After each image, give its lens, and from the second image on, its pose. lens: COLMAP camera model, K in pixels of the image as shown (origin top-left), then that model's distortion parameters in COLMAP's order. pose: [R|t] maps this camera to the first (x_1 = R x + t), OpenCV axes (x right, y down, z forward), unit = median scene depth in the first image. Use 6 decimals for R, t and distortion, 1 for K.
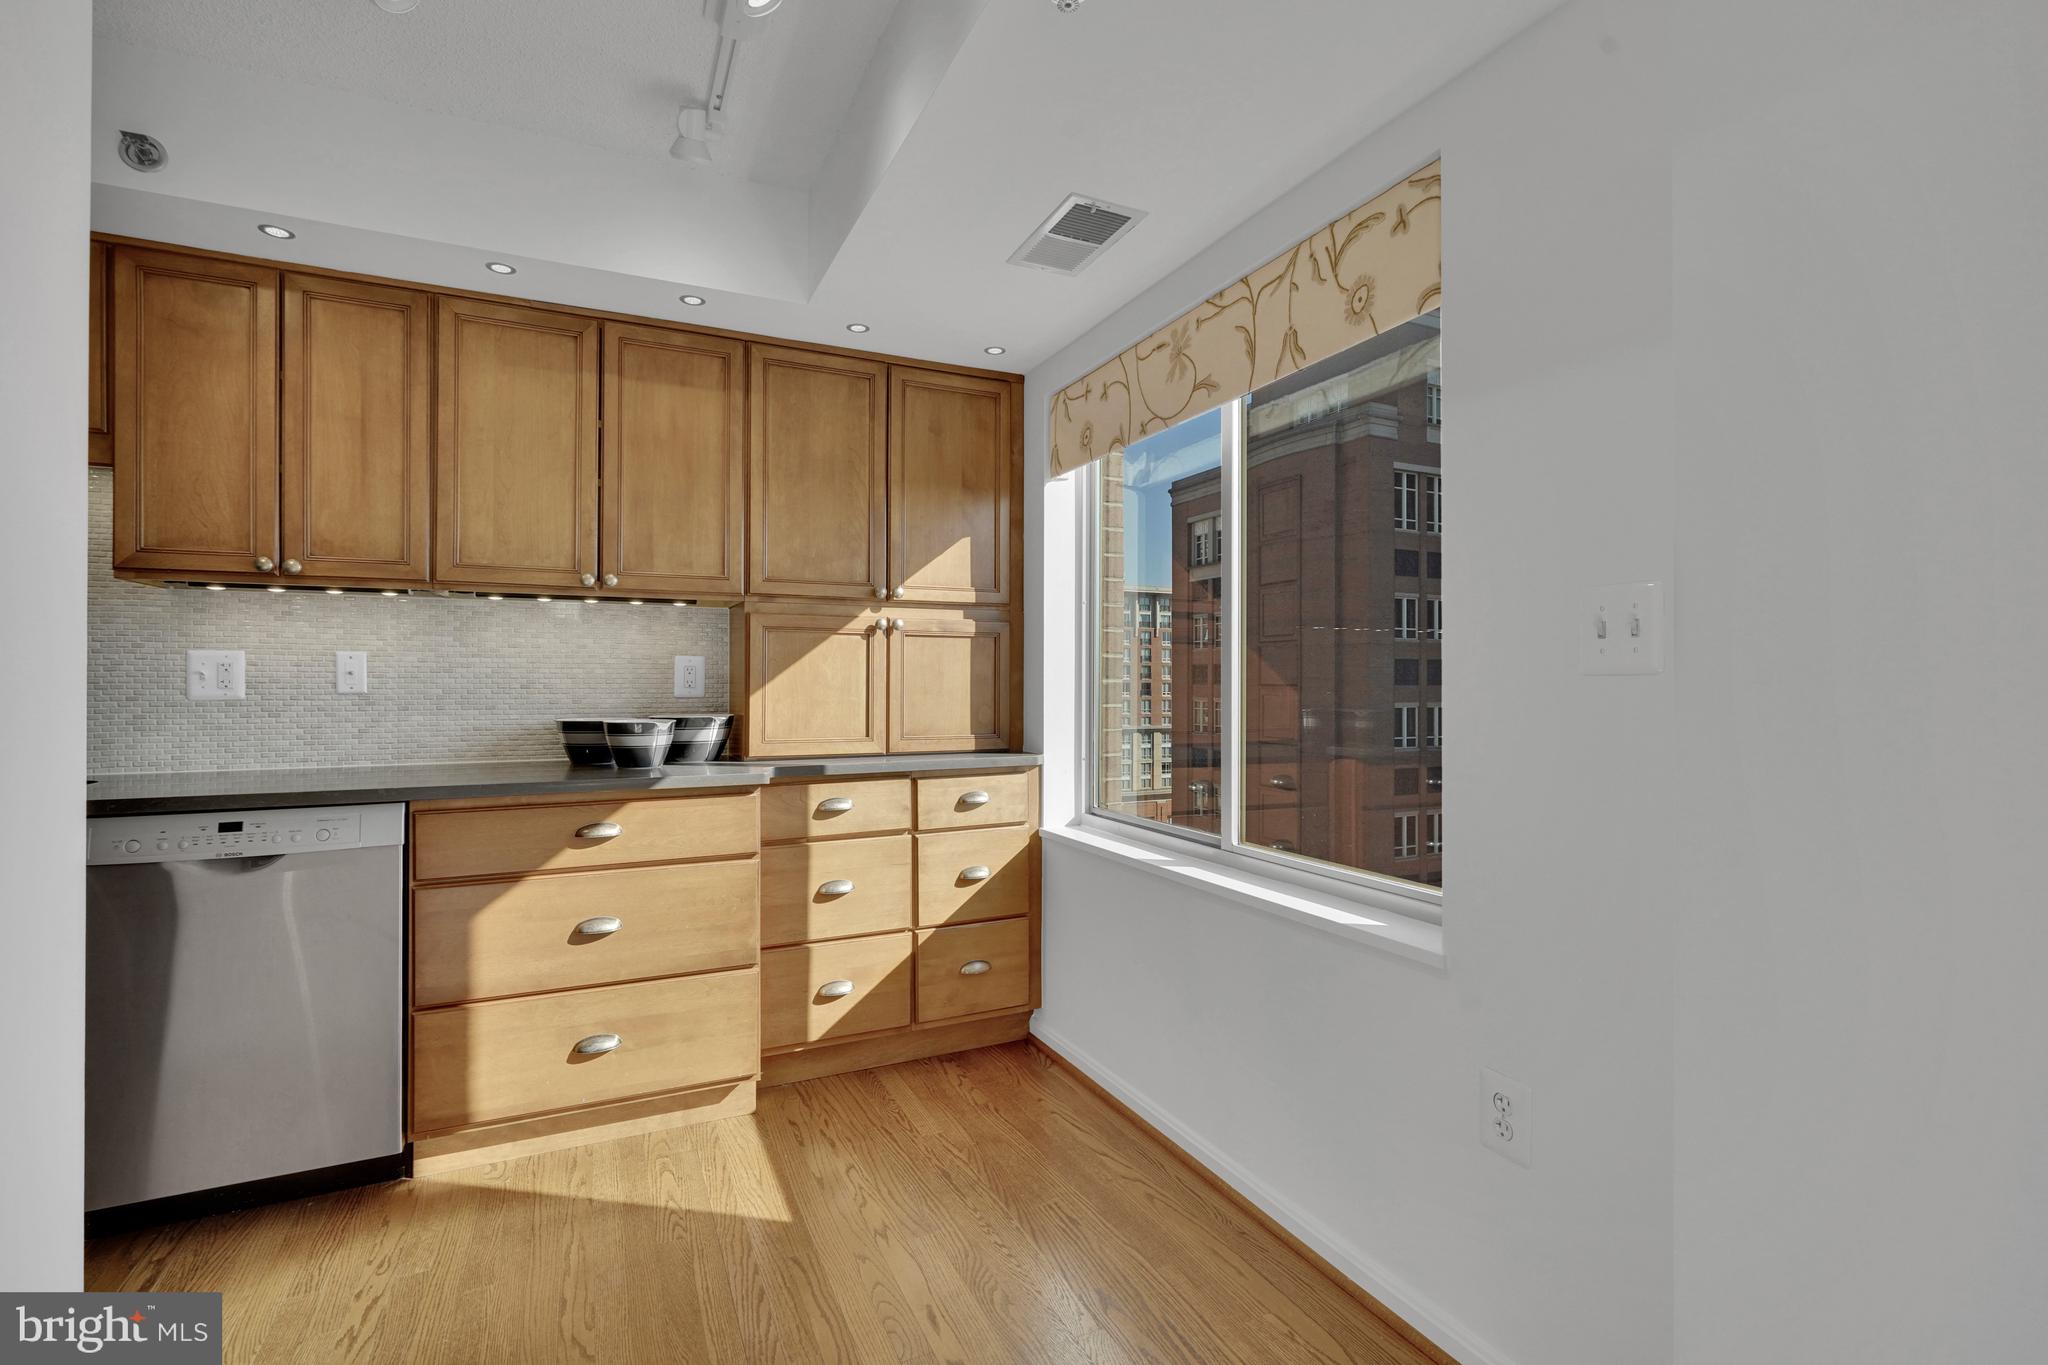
lens RADIAL K [[930.9, 0, 1020.5], [0, 930.9, 675.9], [0, 0, 1]] dist [0.000842, 0.000325]
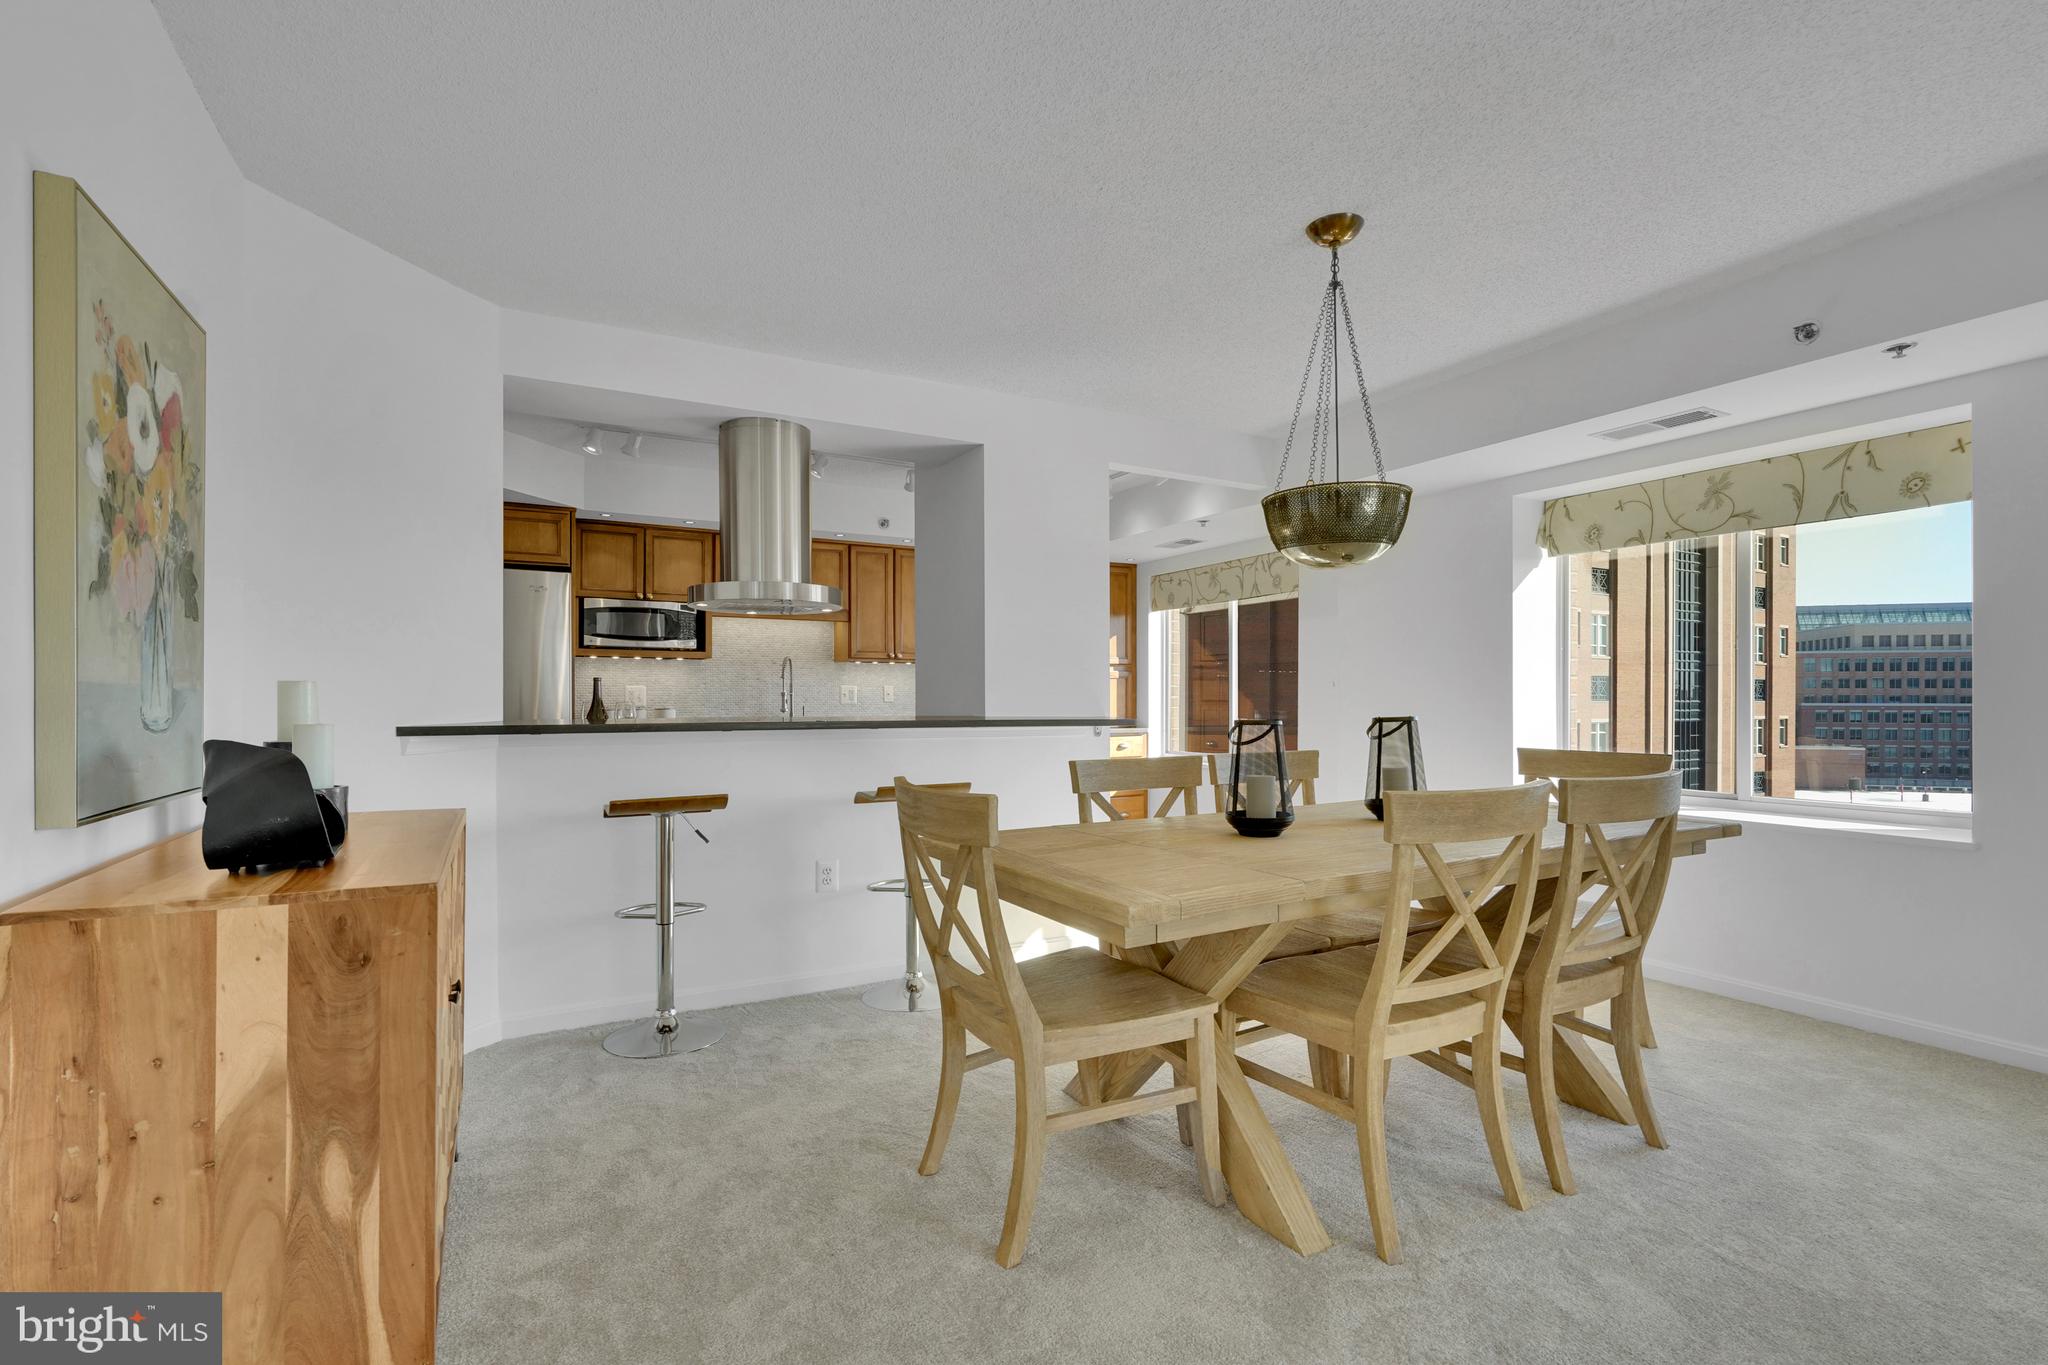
lens RADIAL K [[933.5, 0, 1003.3], [0, 933.5, 703.3], [0, 0, 1]] dist [-0.000781, -0.000143]
pose [[0.998897, -0.000974, 0.046950, -0.500319], [0.000476, 0.999944, 0.010613, -0.003928], [-0.046958, -0.010579, 0.998841, -1.490651]]
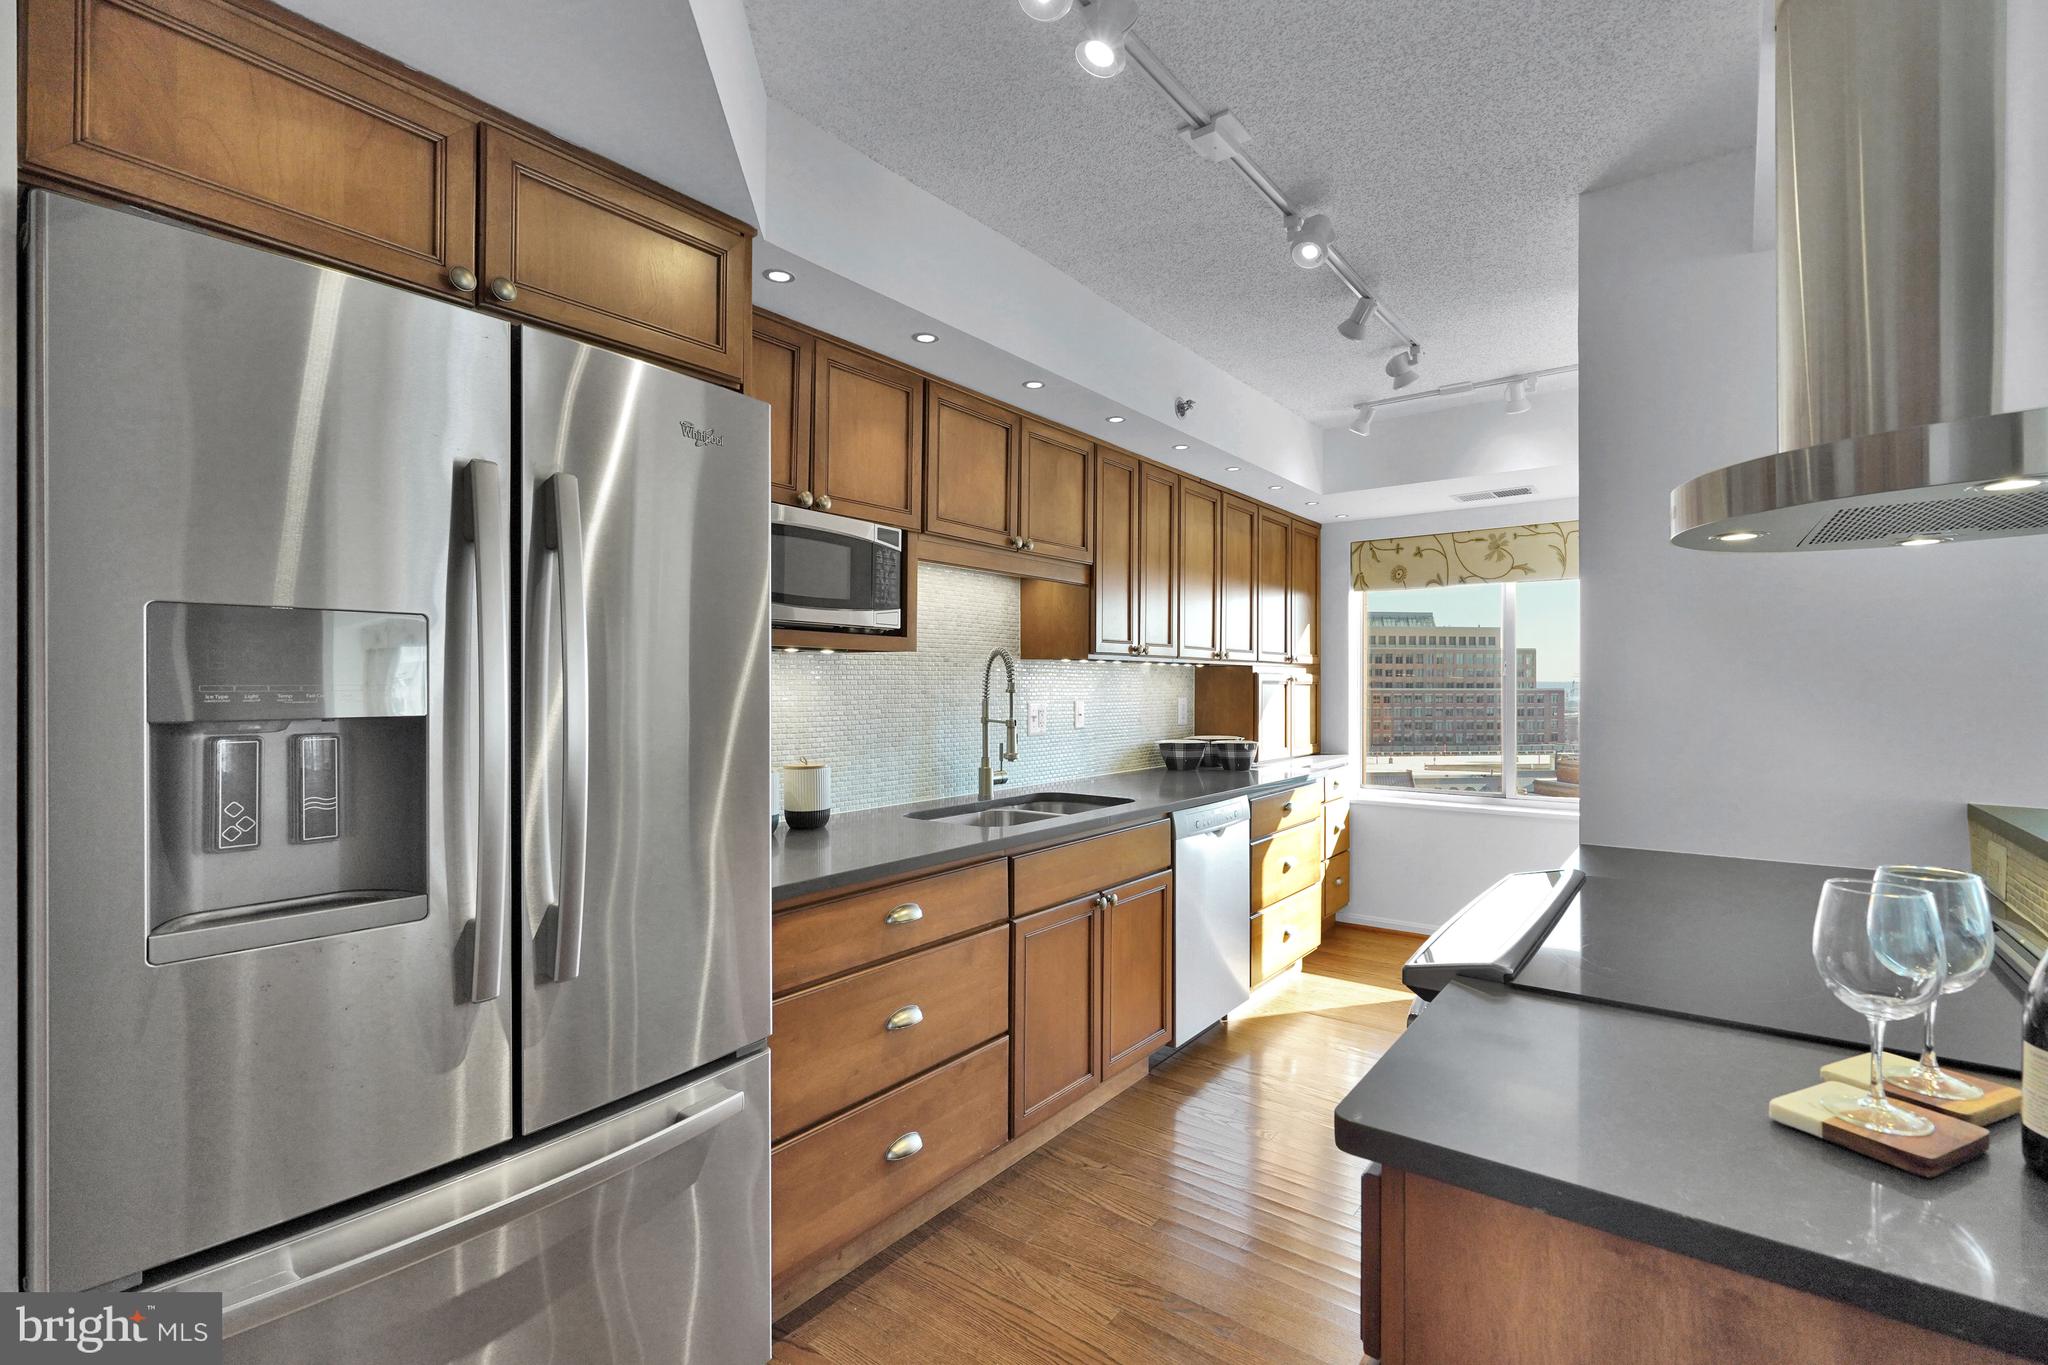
lens RADIAL K [[930.9, 0, 1020.5], [0, 930.9, 675.9], [0, 0, 1]] dist [0.000842, 0.000325]
pose [[0.894449, 0.005271, 0.447138, -1.381318], [-0.004711, 0.999986, -0.002364, -0.056807], [-0.447145, 0.000008, 0.894462, -0.263383]]
